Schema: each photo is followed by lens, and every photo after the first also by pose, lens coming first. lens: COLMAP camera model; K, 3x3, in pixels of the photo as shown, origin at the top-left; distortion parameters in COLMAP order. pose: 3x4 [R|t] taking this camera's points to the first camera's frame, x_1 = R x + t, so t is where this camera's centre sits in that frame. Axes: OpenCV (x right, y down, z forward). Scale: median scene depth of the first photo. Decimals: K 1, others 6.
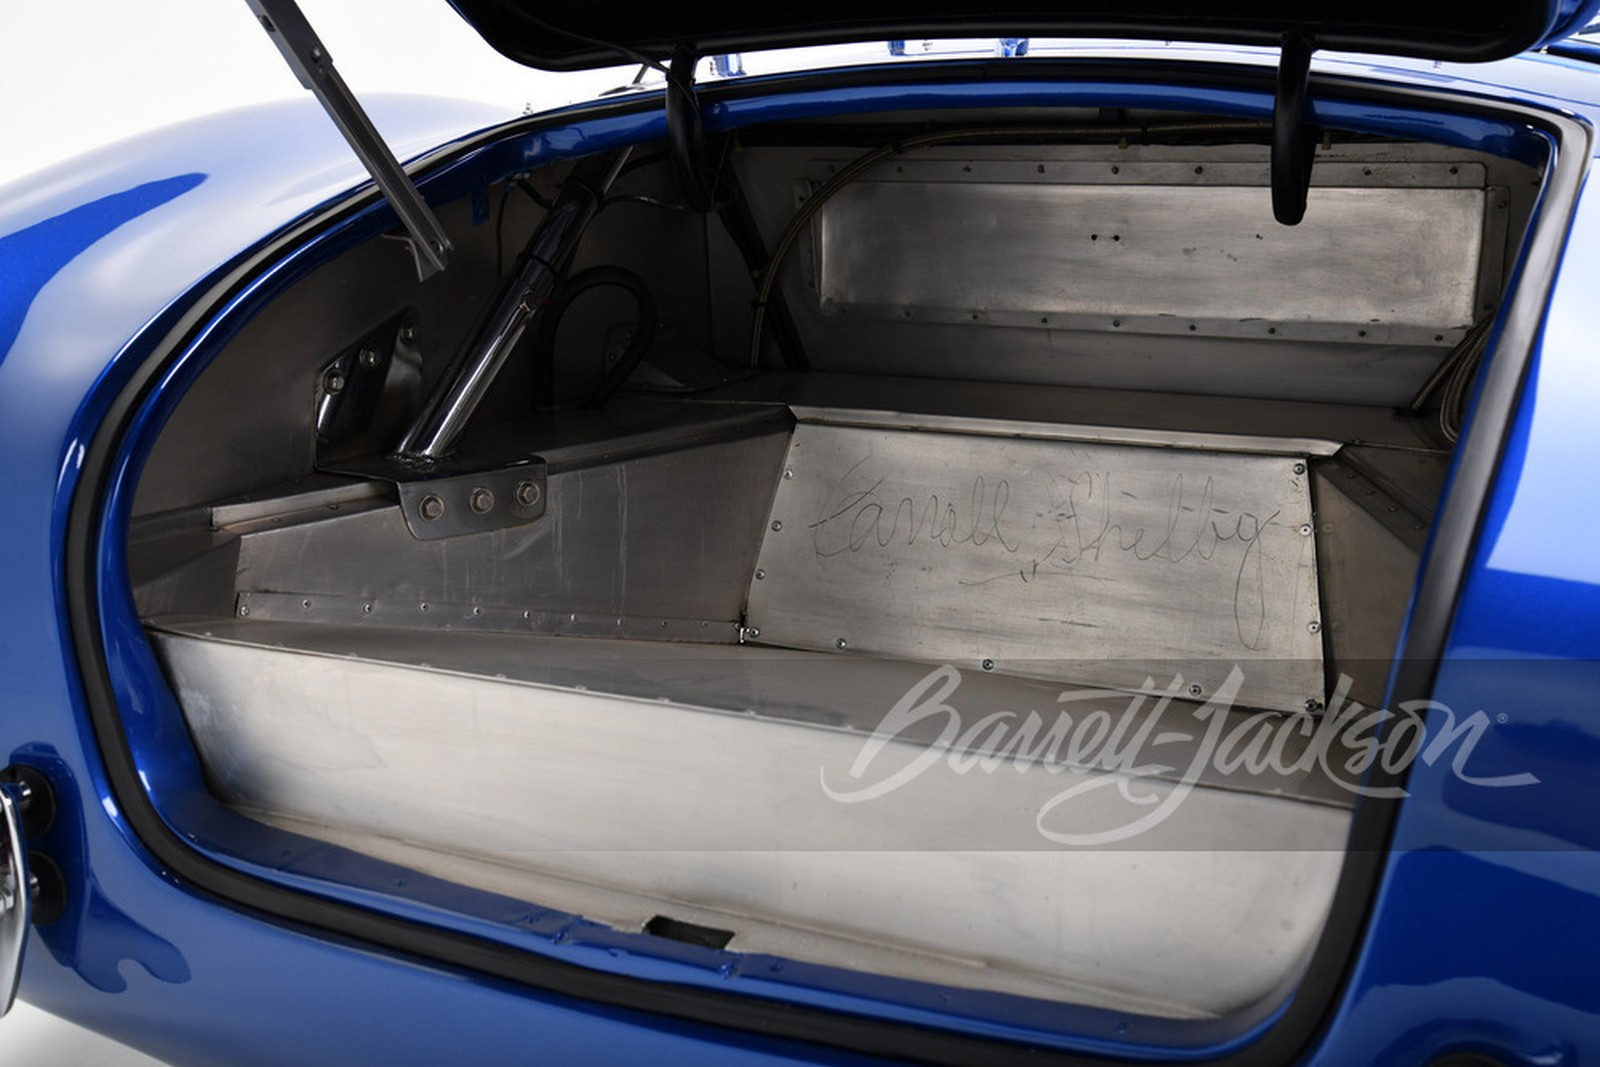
lens RADIAL K [[1684.1, 0, 795.1], [0, 1684.1, 521.9], [0, 0, 1]] dist [0.223266, 0.000000]
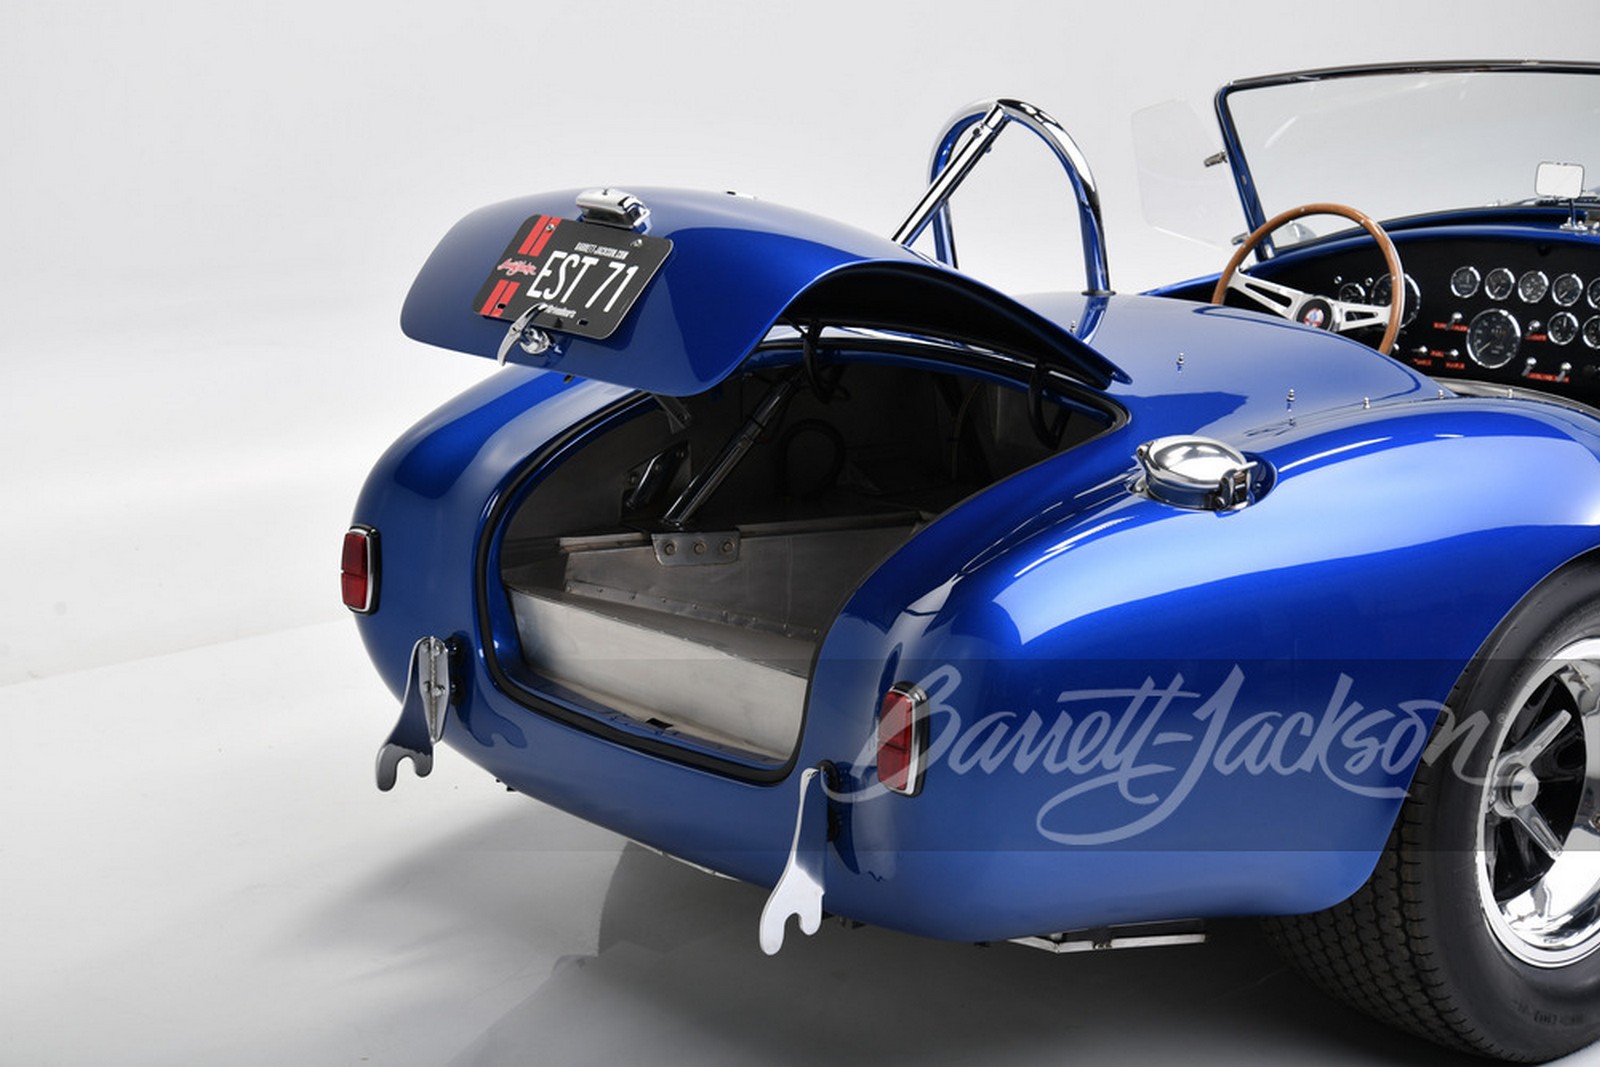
lens RADIAL K [[2431.2, 0, 807.3], [0, 2431.2, 549.0], [0, 0, 1]] dist [0.324397, 0.000000]
pose [[0.922490, 0.100821, -0.372623, 0.871663], [-0.108025, 0.994147, 0.001555, -0.026883], [0.370599, 0.038818, 0.927981, -1.360534]]
